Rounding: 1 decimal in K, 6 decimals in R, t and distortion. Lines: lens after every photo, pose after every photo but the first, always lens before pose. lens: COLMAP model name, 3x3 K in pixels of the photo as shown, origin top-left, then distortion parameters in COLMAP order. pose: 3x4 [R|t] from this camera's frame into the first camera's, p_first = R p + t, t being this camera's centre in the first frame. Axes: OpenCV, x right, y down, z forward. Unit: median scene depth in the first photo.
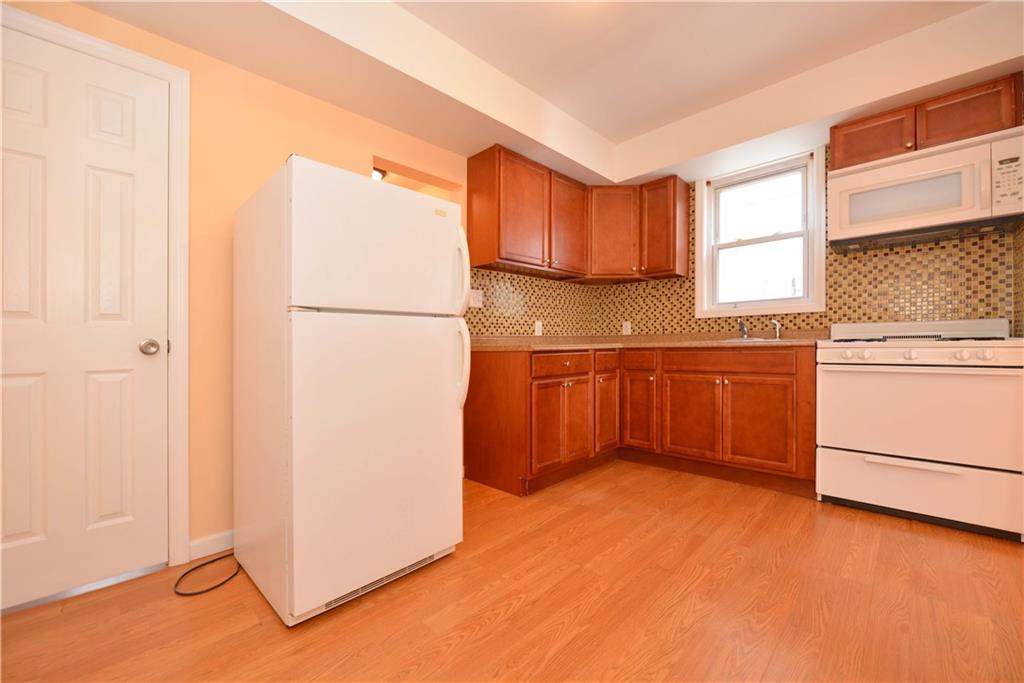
lens RADIAL K [[417.4, 0, 513.5], [0, 417.4, 350.8], [0, 0, 1]] dist [-0.001720, -0.000355]
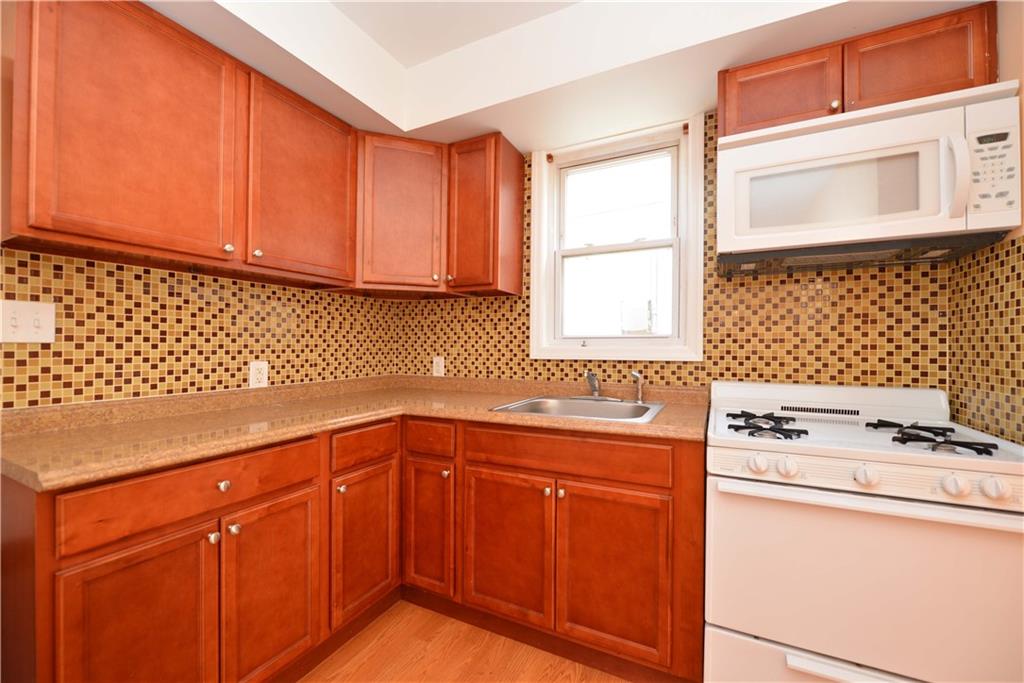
lens RADIAL K [[402.0, 0, 531.8], [0, 402.0, 349.7], [0, 0, 1]] dist [-0.001590, -0.000574]
pose [[0.947181, 0.012106, 0.320471, 0.261055], [-0.009680, 0.999911, -0.009162, -0.096256], [-0.320553, 0.005576, 0.947214, 0.441468]]
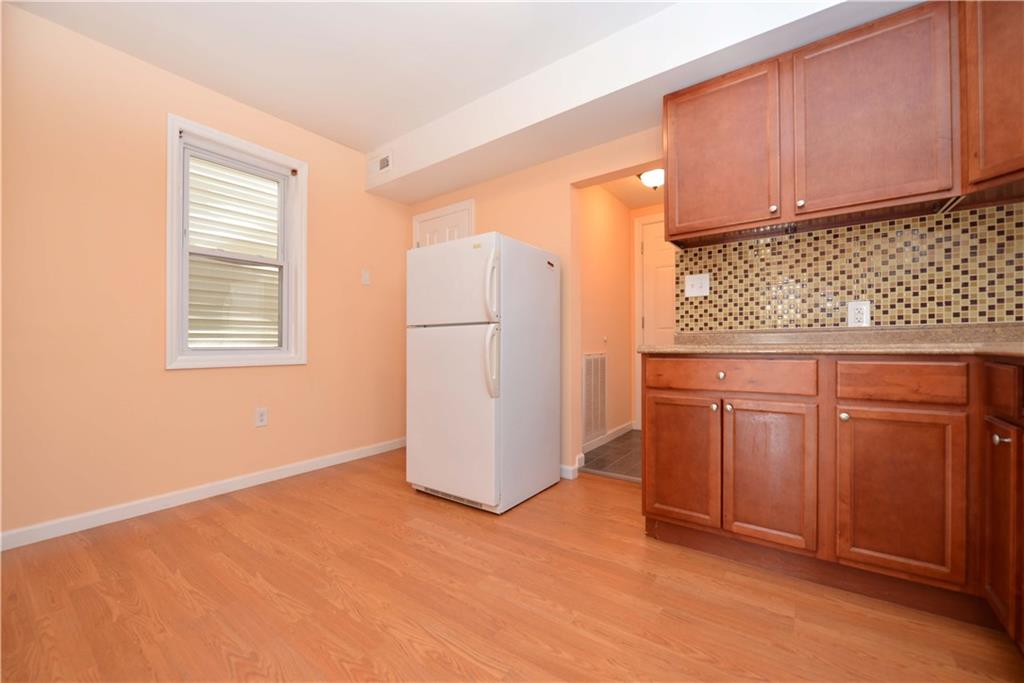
lens RADIAL K [[407.6, 0, 478.3], [0, 407.6, 342.1], [0, 0, 1]] dist [0.000226, -0.005110]
pose [[0.091390, 0.005030, -0.995802, 0.632271], [-0.006760, 0.999967, 0.004431, -0.017125], [0.995792, 0.006326, 0.091421, 0.503682]]
